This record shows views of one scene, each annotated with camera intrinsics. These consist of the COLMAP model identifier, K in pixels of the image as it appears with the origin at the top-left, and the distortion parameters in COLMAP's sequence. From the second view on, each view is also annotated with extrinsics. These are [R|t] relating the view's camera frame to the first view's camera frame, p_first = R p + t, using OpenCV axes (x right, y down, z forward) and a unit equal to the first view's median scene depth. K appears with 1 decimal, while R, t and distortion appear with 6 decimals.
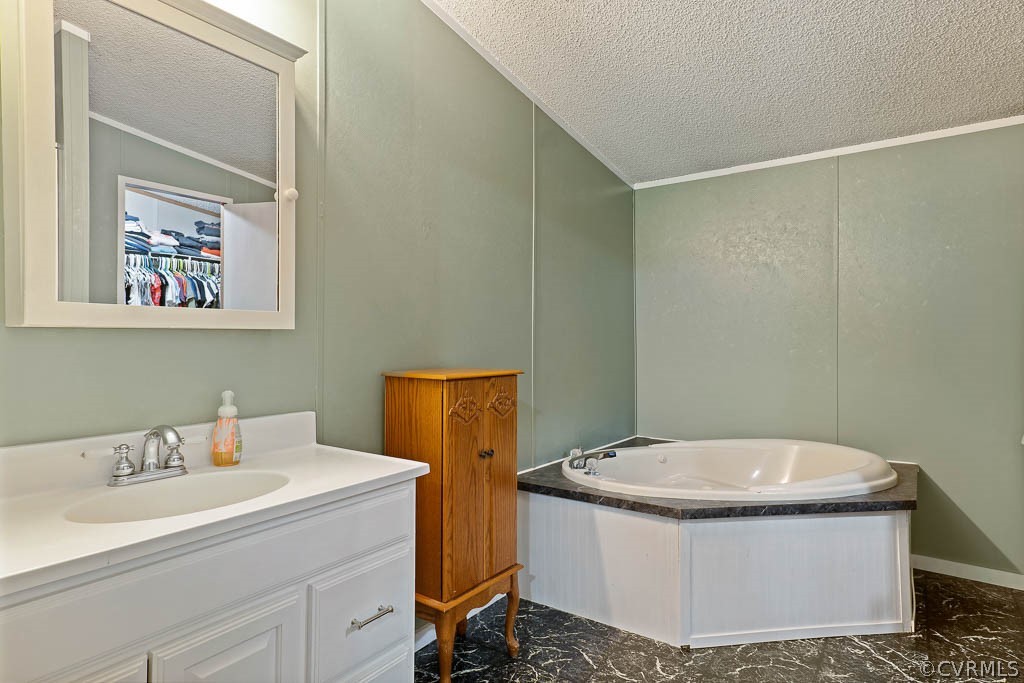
lens RADIAL K [[554.3, 0, 512.0], [0, 554.3, 341.5], [0, 0, 1]] dist [0.000939, 0.000120]
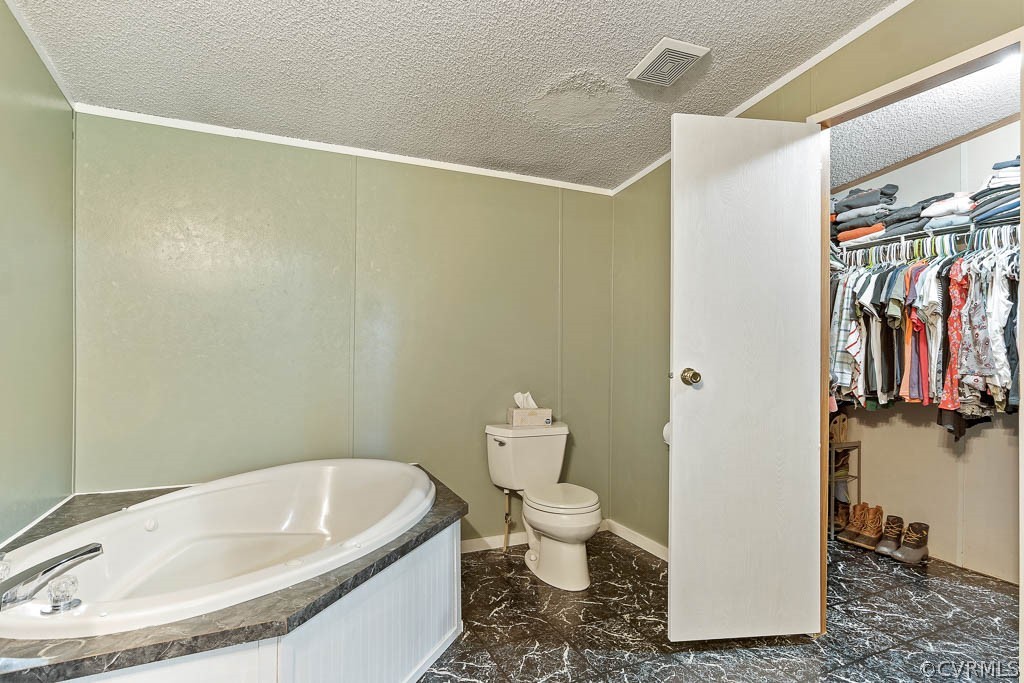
lens RADIAL K [[518.6, 0, 512.0], [0, 518.6, 341.5], [0, 0, 1]] dist [-0.001877, -0.000319]
pose [[0.499247, 0.013483, 0.866355, -0.072834], [-0.006400, 0.999909, -0.011874, -0.004443], [-0.866436, 0.000384, 0.499288, 0.443000]]
